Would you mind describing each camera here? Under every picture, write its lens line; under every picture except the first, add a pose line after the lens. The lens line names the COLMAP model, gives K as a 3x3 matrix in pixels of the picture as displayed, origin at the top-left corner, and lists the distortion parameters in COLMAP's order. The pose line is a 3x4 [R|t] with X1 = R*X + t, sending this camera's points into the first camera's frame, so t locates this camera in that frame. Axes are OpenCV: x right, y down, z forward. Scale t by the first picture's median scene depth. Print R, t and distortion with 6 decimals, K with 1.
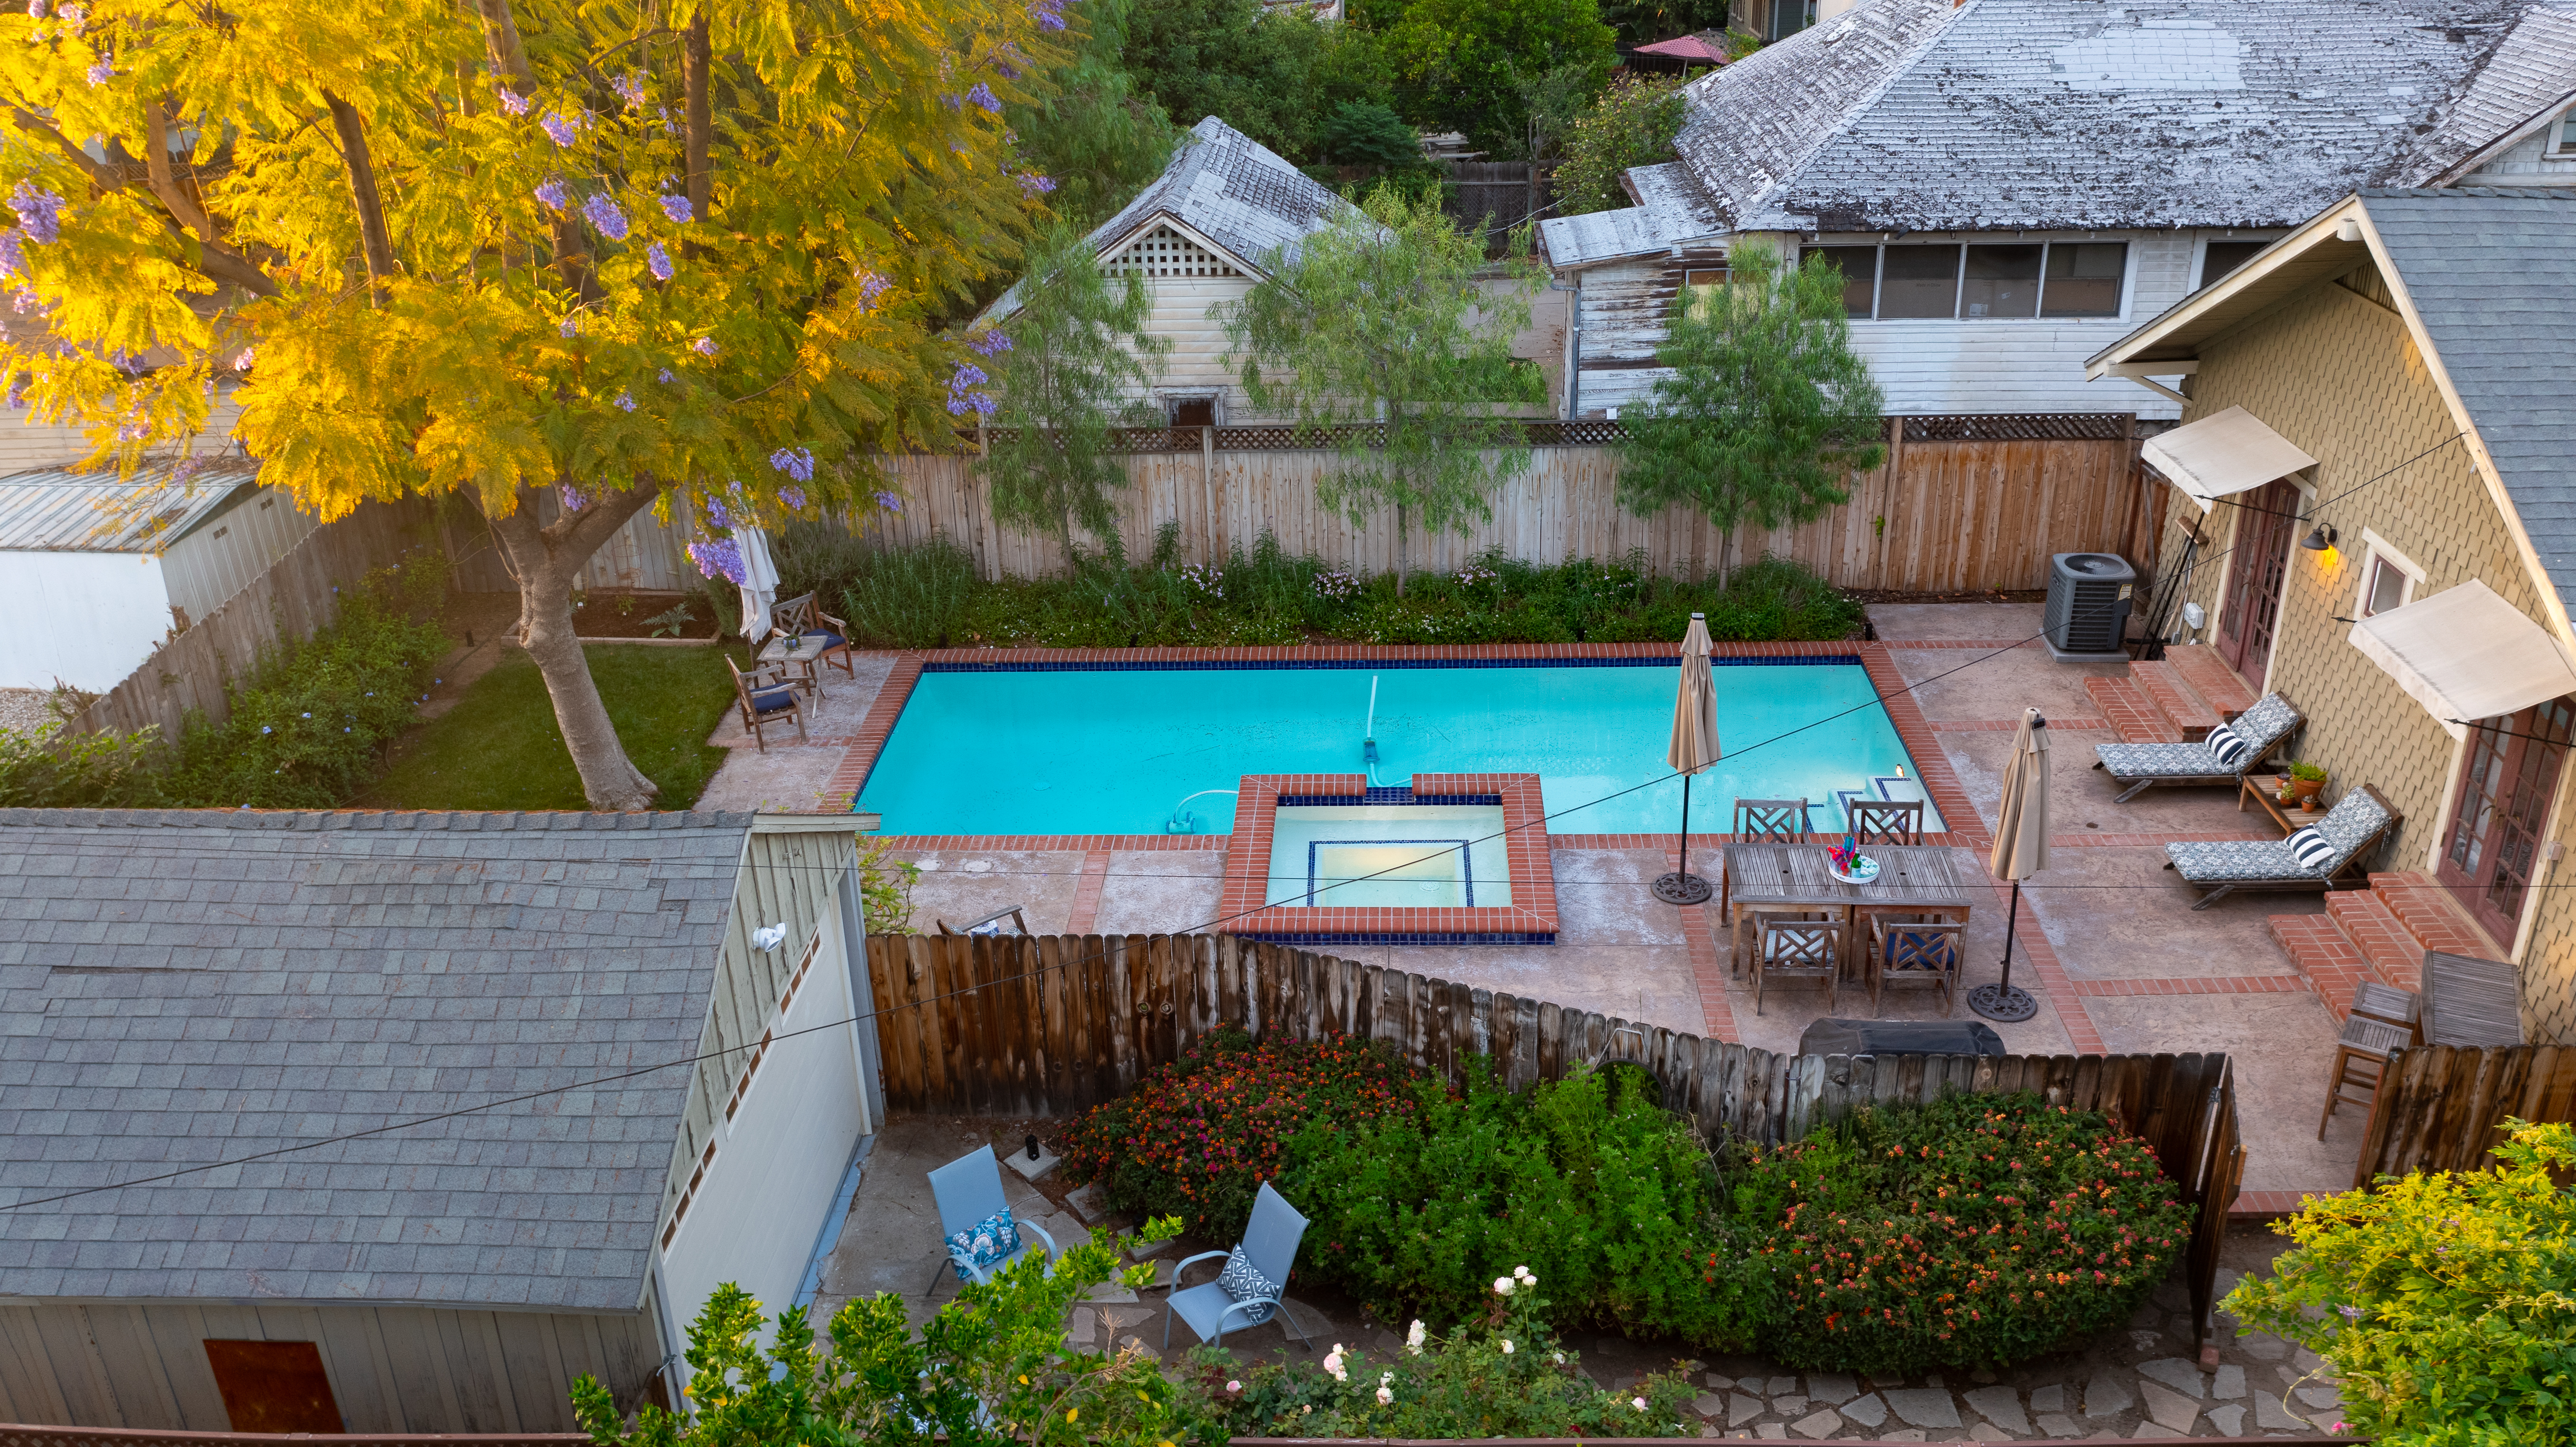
lens RADIAL K [[2051.5, 0, 1289.3], [0, 2051.5, 715.4], [0, 0, 1]] dist [-0.018638, 0.002836]
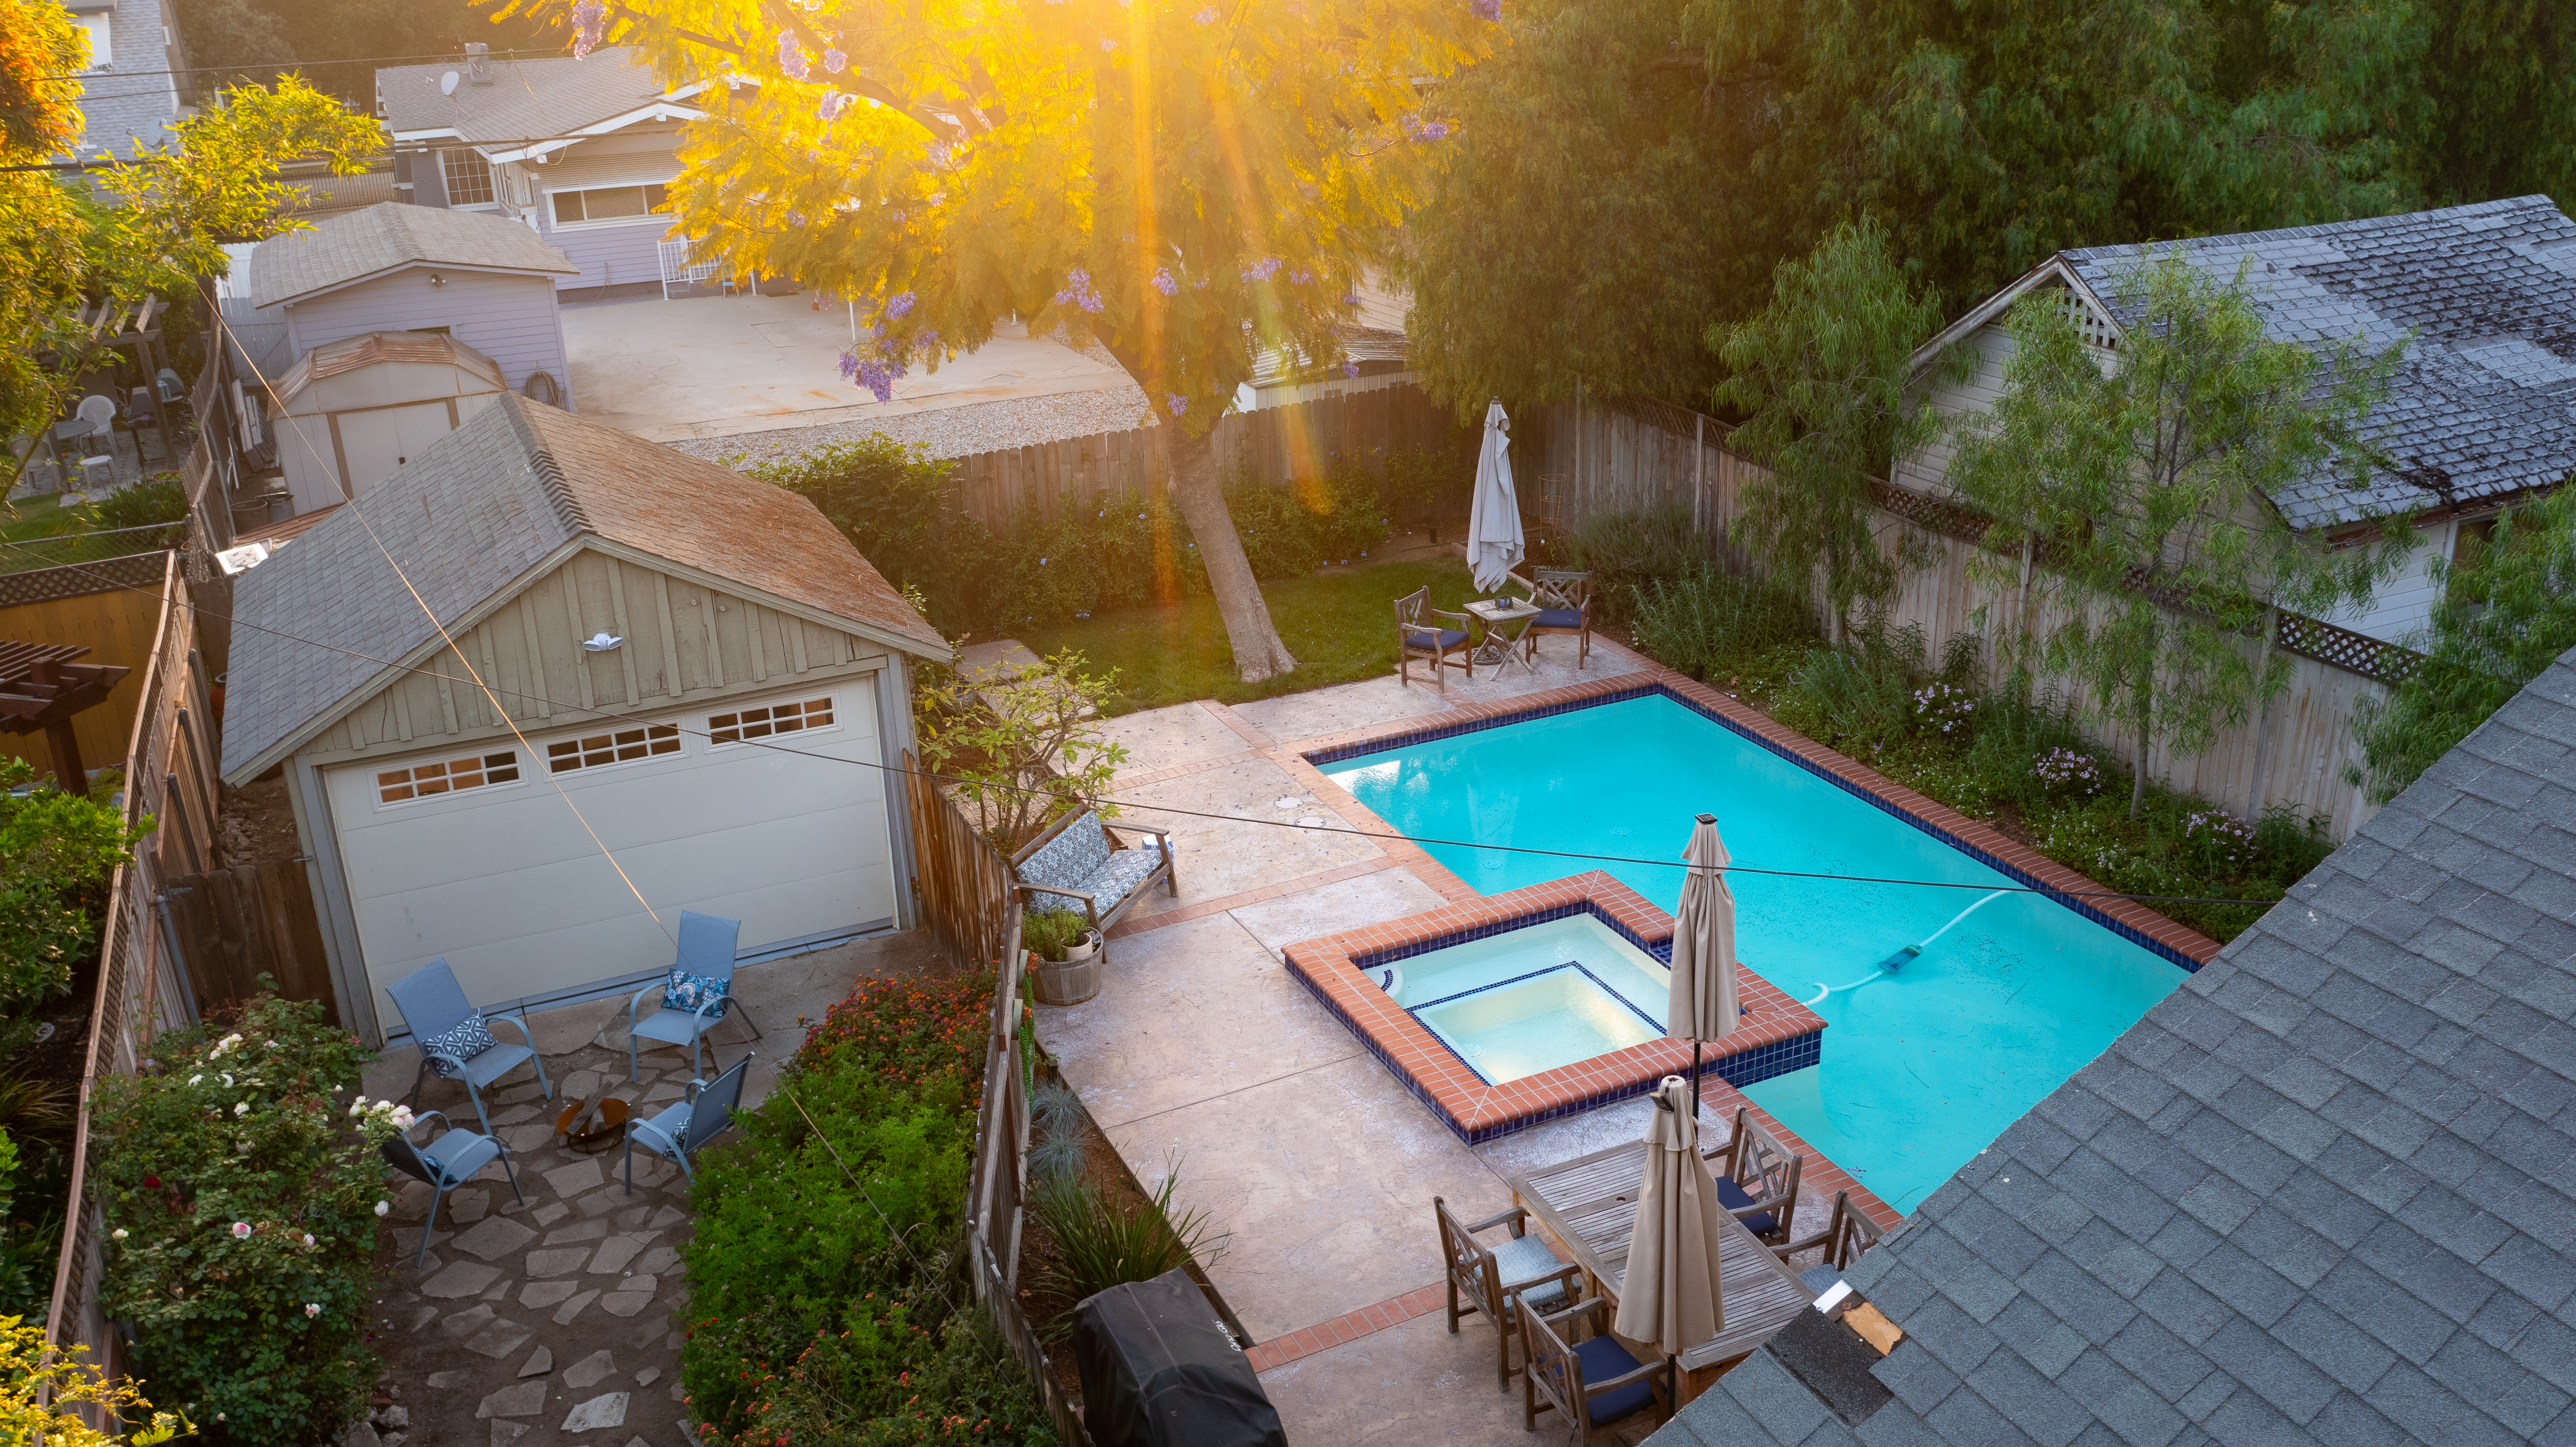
lens RADIAL K [[2051.5, 0, 1289.3], [0, 2051.5, 715.4], [0, 0, 1]] dist [-0.018638, 0.002836]
pose [[0.467894, 0.331679, -0.819185, 0.551227], [-0.356269, 0.919043, 0.168620, -0.118163], [0.808794, 0.212954, 0.548182, 0.389555]]
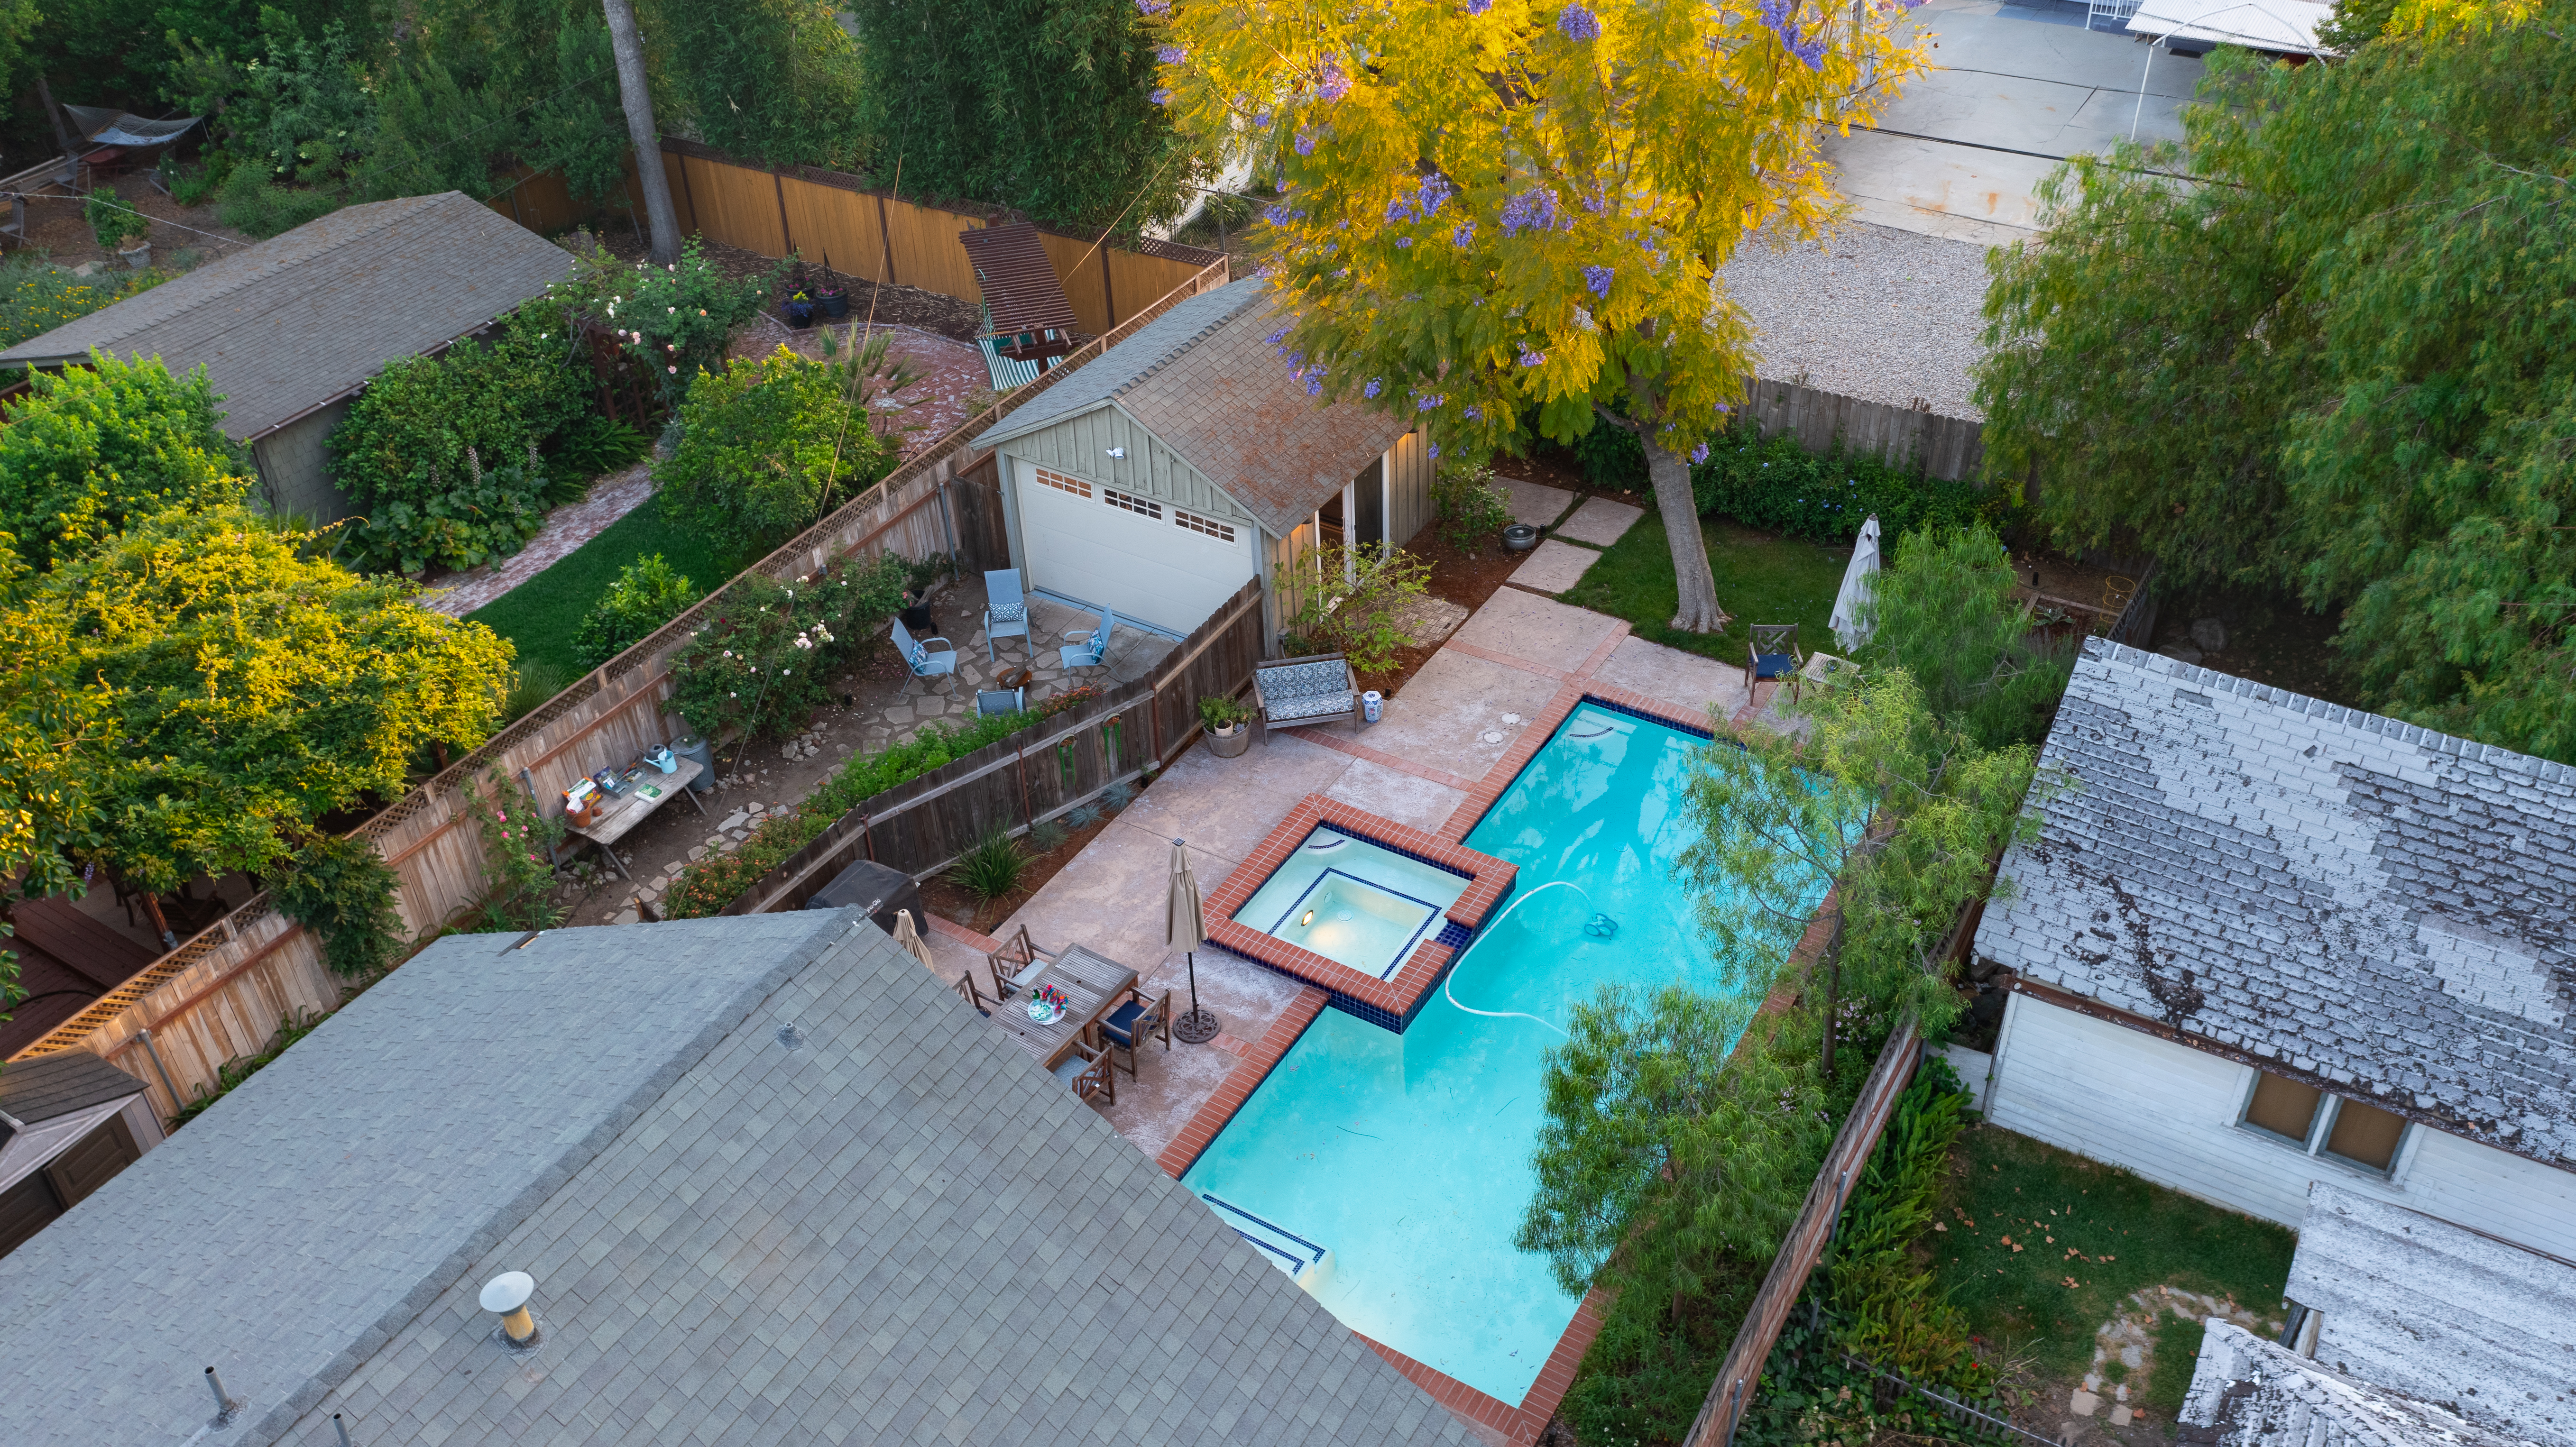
lens RADIAL K [[2051.5, 0, 1289.3], [0, 2051.5, 715.4], [0, 0, 1]] dist [-0.018638, 0.002836]
pose [[-0.487433, 0.548603, -0.679296, 0.771359], [-0.322771, 0.609660, 0.723971, -0.809423], [0.811312, 0.572145, -0.120095, 0.917785]]
